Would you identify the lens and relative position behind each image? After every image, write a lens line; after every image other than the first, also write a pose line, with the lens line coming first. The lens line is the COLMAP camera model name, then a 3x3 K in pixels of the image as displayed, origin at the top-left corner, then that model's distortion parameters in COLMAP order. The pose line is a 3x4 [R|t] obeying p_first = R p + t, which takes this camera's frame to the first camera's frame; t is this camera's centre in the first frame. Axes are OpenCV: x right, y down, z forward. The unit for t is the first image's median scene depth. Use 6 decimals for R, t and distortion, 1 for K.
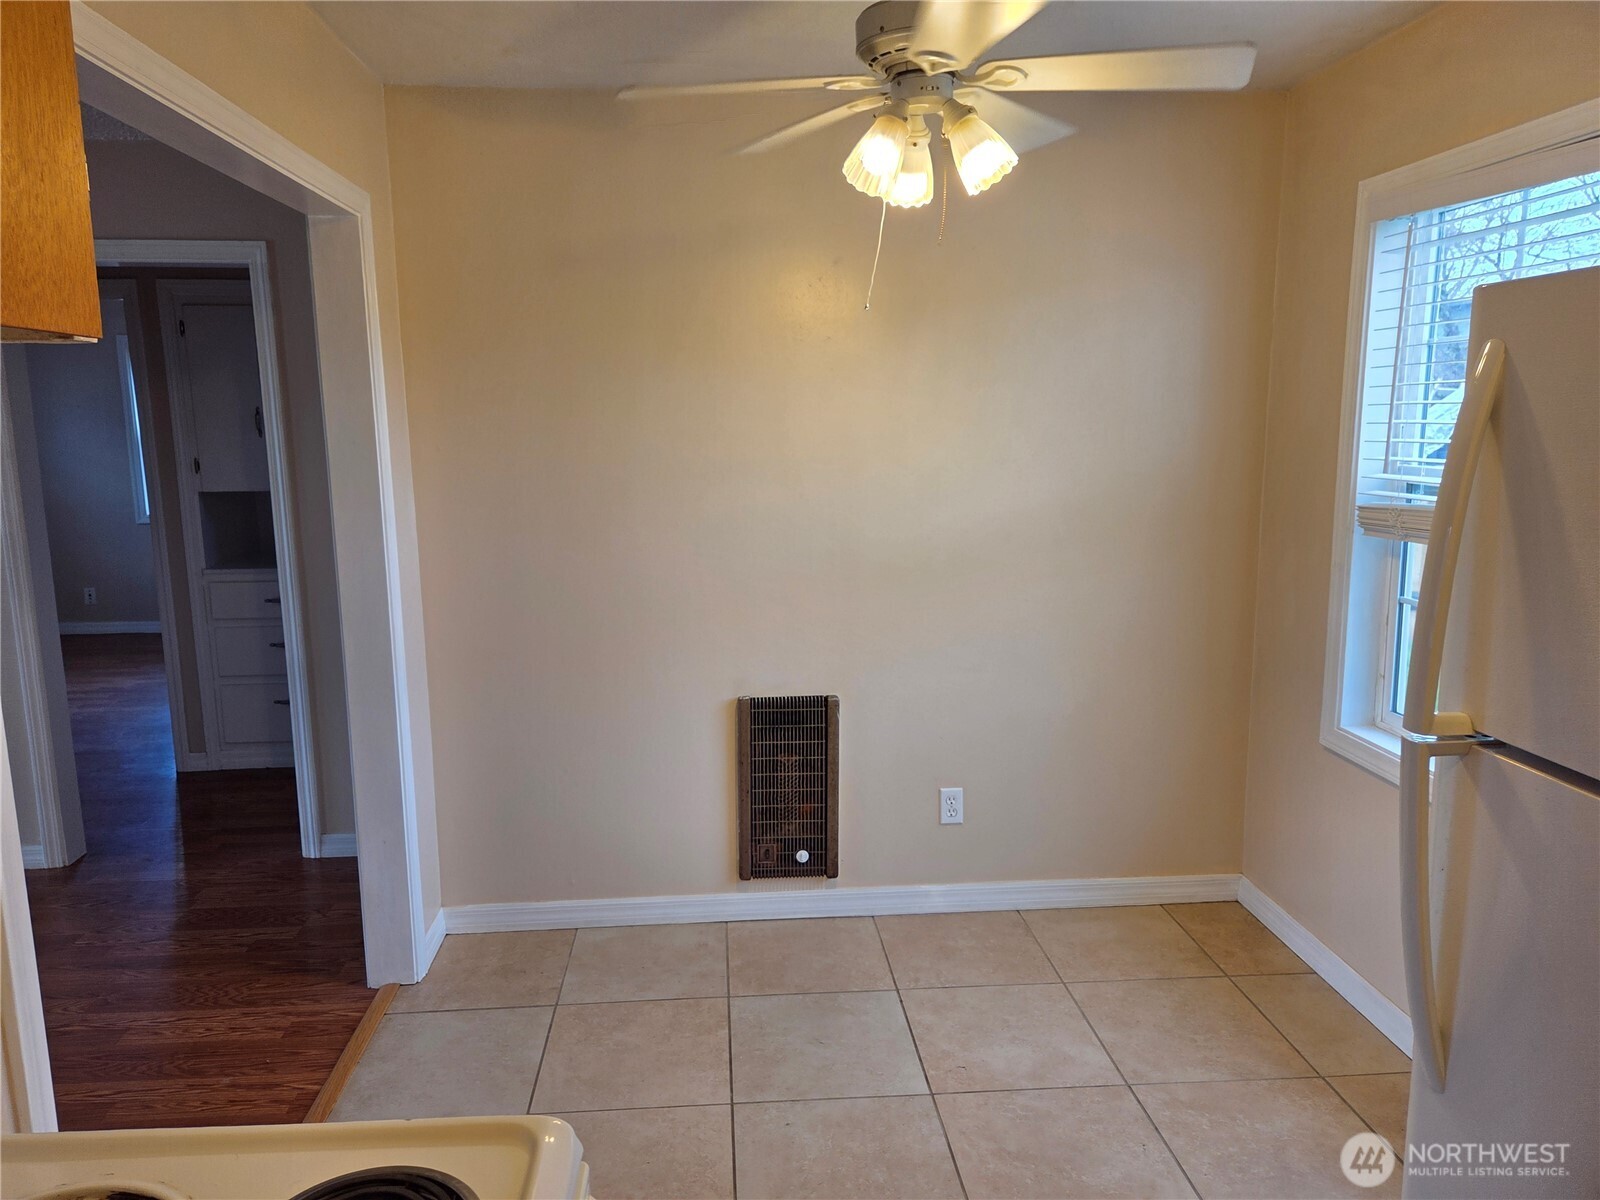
lens RADIAL K [[1078.1, 0, 789.9], [0, 1078.1, 596.0], [0, 0, 1]] dist [0.055268, -0.043121]
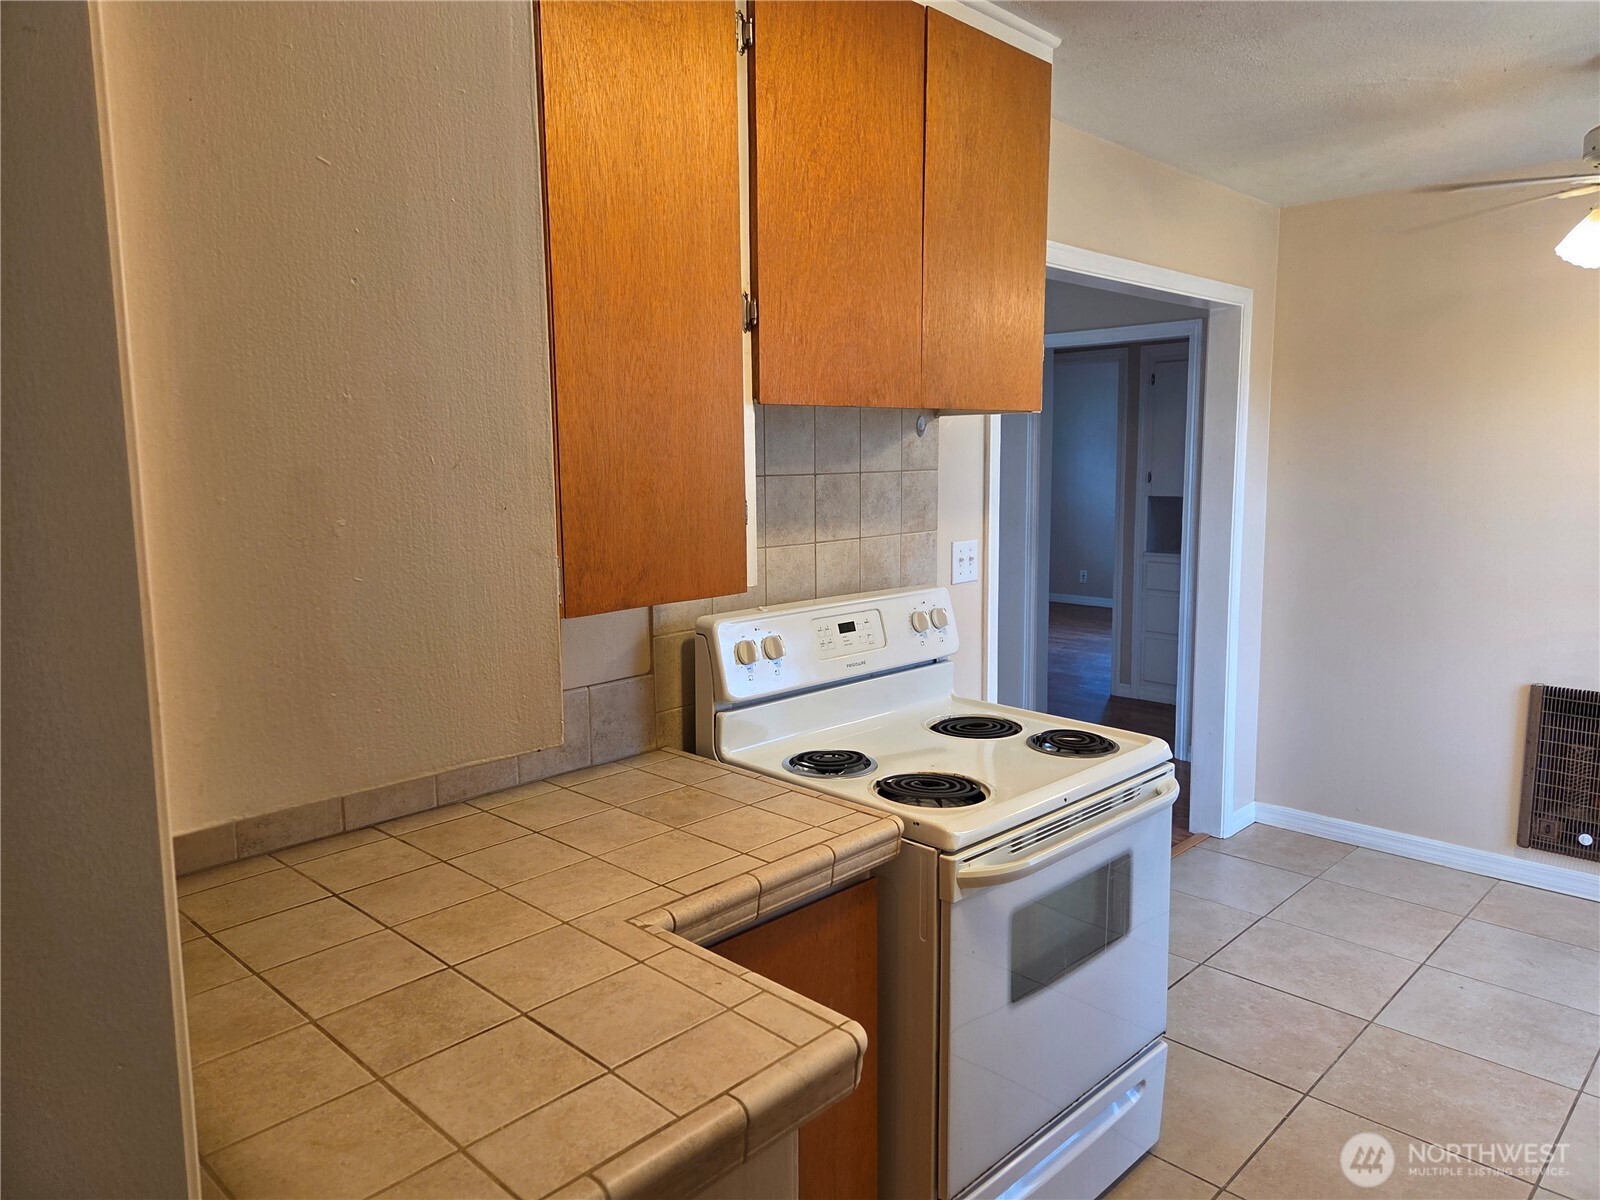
lens RADIAL K [[1078.1, 0, 800.6], [0, 1078.1, 601.4], [0, 0, 1]] dist [0.055268, -0.043121]
pose [[0.661899, 0.104256, -0.742307, 0.285783], [-0.116556, 0.992551, 0.035472, 0.056536], [0.740476, 0.063041, 0.669120, -0.341399]]
